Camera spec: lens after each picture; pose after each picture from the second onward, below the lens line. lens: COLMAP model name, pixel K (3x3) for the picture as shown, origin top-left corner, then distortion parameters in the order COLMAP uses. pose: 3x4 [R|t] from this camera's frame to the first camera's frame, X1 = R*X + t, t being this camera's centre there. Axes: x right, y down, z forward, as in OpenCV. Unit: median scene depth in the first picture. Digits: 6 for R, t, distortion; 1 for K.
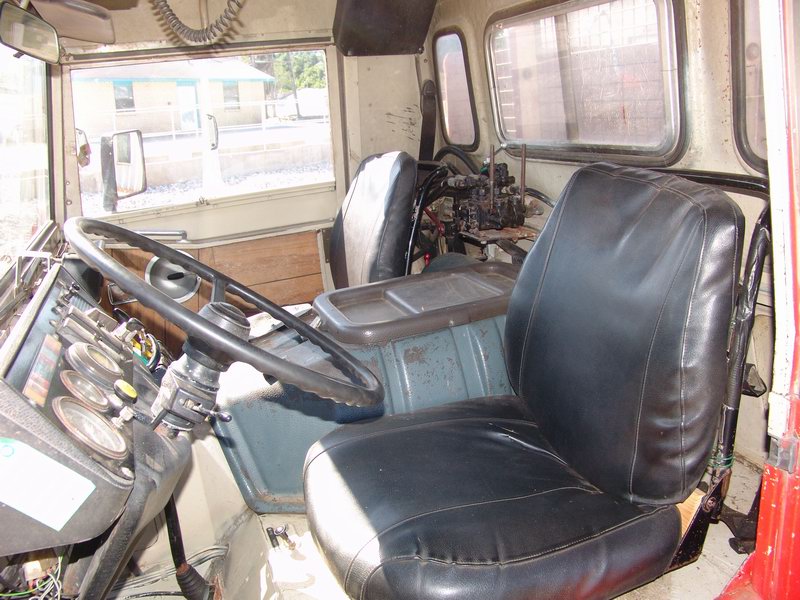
lens RADIAL K [[665.9, 0, 400.0], [0, 665.9, 300.0], [0, 0, 1]] dist [-0.151560, 0.120798]
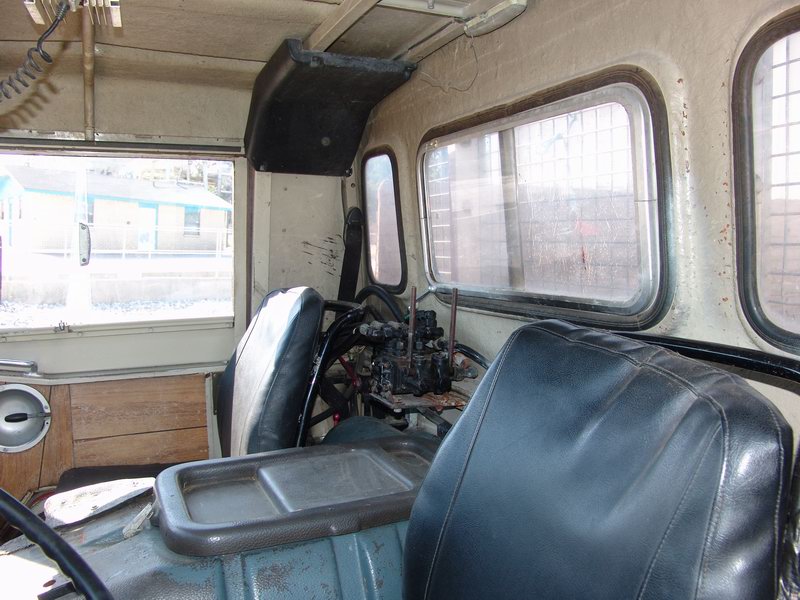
lens RADIAL K [[665.9, 0, 400.0], [0, 665.9, 300.0], [0, 0, 1]] dist [-0.151560, 0.120798]
pose [[0.994861, 0.076740, 0.066053, 0.064099], [-0.061383, 0.975925, -0.209290, -0.047847], [-0.080524, 0.204159, 0.975620, 0.208550]]
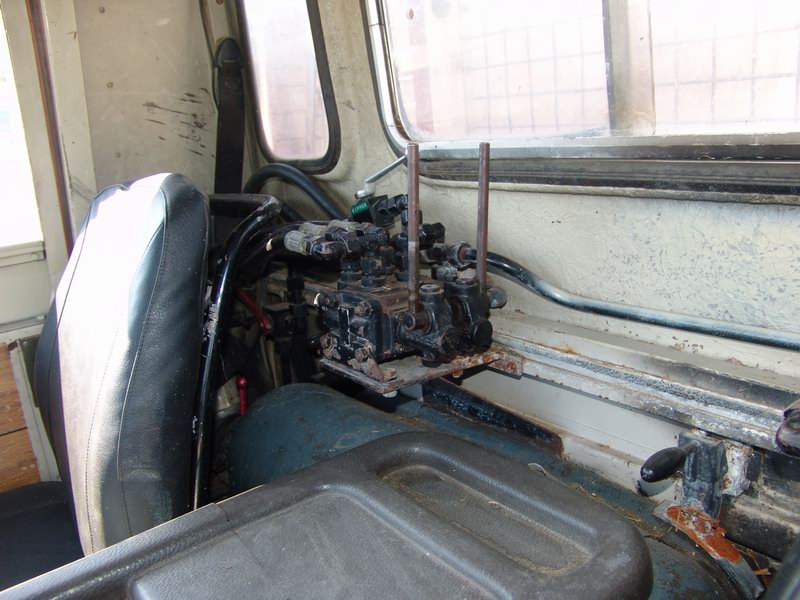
lens RADIAL K [[665.9, 0, 400.0], [0, 665.9, 300.0], [0, 0, 1]] dist [-0.151560, 0.120798]
pose [[0.956907, -0.058672, 0.284405, 0.020210], [0.073031, 0.996521, -0.040143, -0.118511], [-0.281061, 0.059183, 0.957863, 0.576045]]
